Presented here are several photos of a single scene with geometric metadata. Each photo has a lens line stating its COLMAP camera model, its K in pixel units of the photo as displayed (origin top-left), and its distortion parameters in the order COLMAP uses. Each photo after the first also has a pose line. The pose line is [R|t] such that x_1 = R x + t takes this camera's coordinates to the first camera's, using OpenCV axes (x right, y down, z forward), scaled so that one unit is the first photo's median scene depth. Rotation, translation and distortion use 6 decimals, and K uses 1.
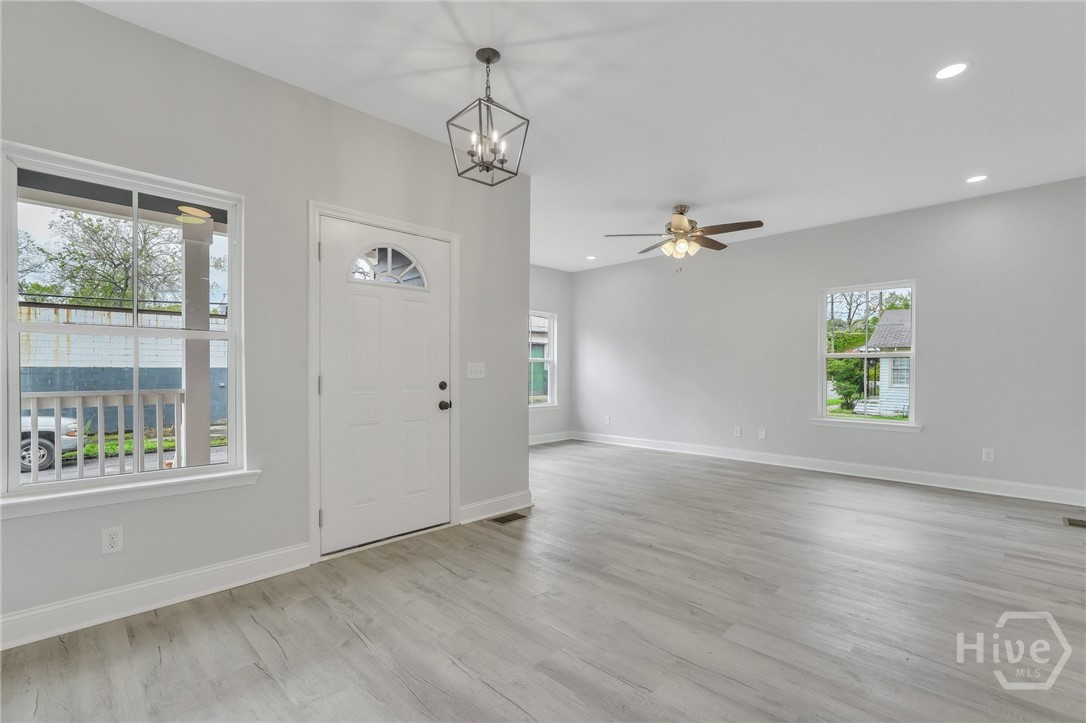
lens RADIAL K [[486.4, 0, 543.8], [0, 486.4, 373.7], [0, 0, 1]] dist [0.000592, 0.000439]
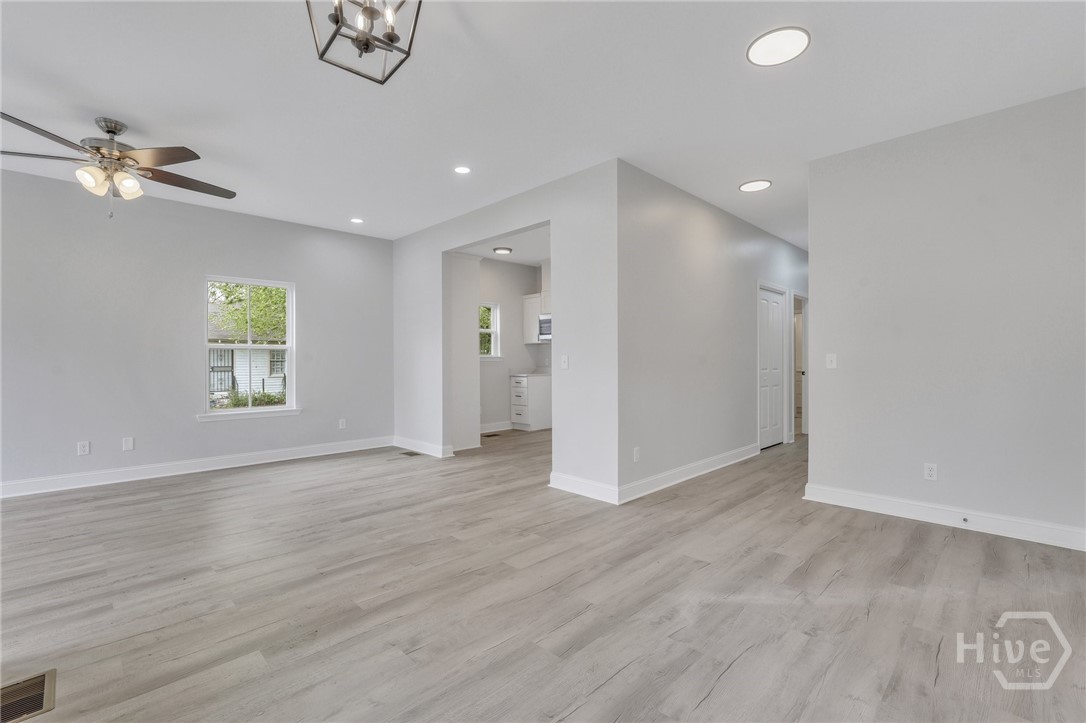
lens RADIAL K [[481.8, 0, 543.0], [0, 481.8, 361.5], [0, 0, 1]] dist [0.002798, 0.000481]
pose [[0.012038, -0.003233, 0.999922, -0.541853], [0.010121, 0.999944, 0.003112, -0.006012], [-0.999876, 0.010083, 0.012070, 0.552042]]
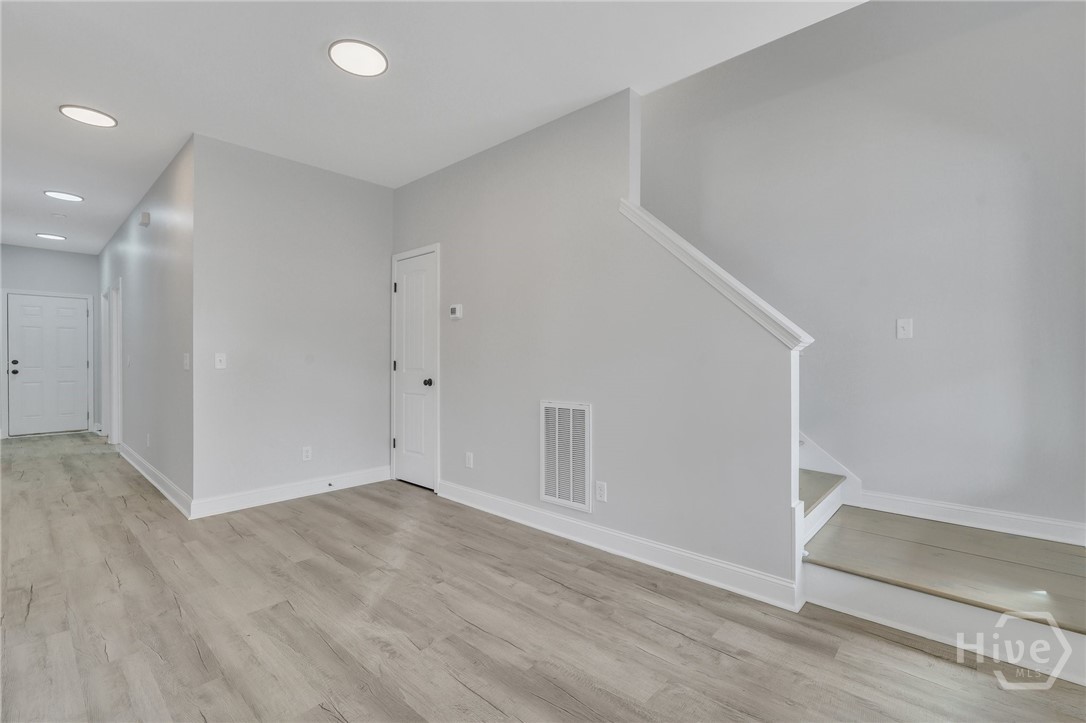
lens RADIAL K [[481.8, 0, 543.0], [0, 481.8, 361.5], [0, 0, 1]] dist [0.002798, 0.000481]
pose [[-0.999096, -0.005706, -0.042120, -0.081545], [-0.006180, 0.999919, 0.011136, -0.011897], [0.042053, 0.011386, -0.999050, 0.966359]]
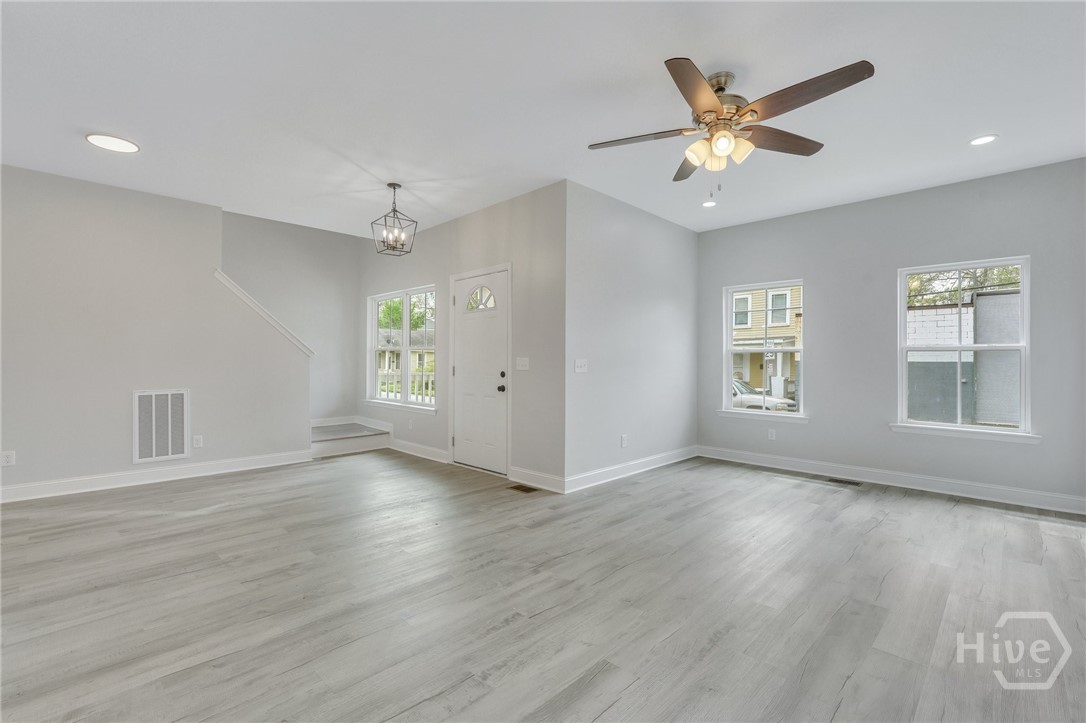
lens RADIAL K [[481.8, 0, 543.0], [0, 481.8, 361.5], [0, 0, 1]] dist [0.002798, 0.000481]
pose [[-0.004104, -0.004542, -0.999981, 1.184254], [-0.008653, 0.999952, -0.004506, -0.008121], [0.999954, 0.008634, -0.004143, 1.125993]]
